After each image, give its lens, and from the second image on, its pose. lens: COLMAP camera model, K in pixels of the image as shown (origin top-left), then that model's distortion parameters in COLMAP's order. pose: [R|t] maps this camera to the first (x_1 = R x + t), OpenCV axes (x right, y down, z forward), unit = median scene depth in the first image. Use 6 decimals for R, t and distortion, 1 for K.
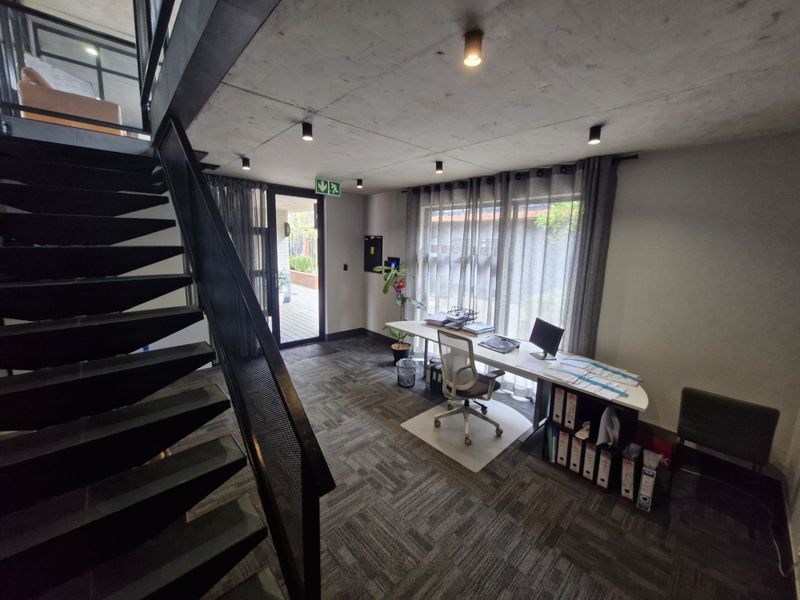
lens RADIAL K [[315.2, 0, 407.5], [0, 315.2, 295.3], [0, 0, 1]] dist [0.001604, -0.000804]
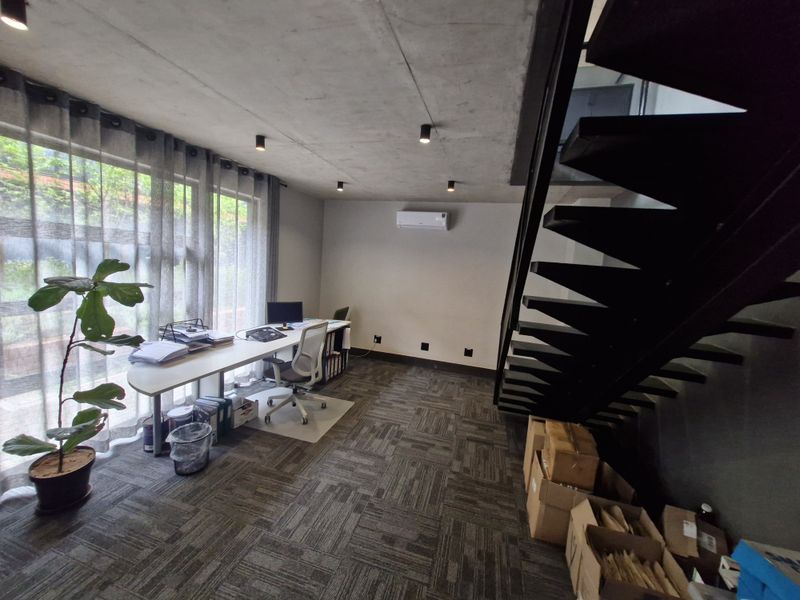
lens RADIAL K [[315.2, 0, 400.8], [0, 315.2, 297.0], [0, 0, 1]] dist [0.001604, -0.000804]
pose [[-0.503479, -0.161402, 0.848798, -0.985831], [0.052326, 0.974897, 0.216418, -0.208310], [-0.862421, 0.153376, -0.482395, 1.349252]]
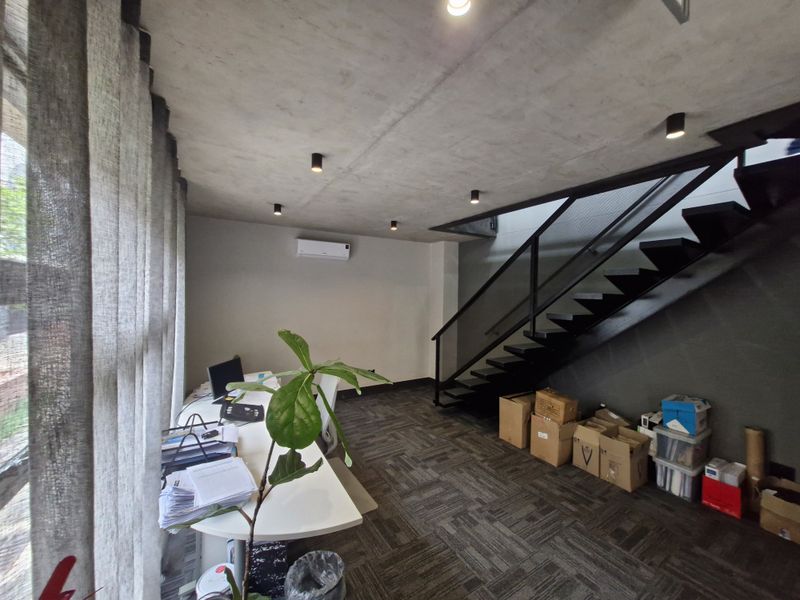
lens RADIAL K [[315.2, 0, 401.6], [0, 315.2, 298.0], [0, 0, 1]] dist [0.001604, -0.000804]
pose [[-0.978272, -0.047422, 0.201831, -0.252521], [-0.010302, 0.983406, 0.181124, -0.296554], [-0.207071, 0.175110, -0.962527, 1.937060]]
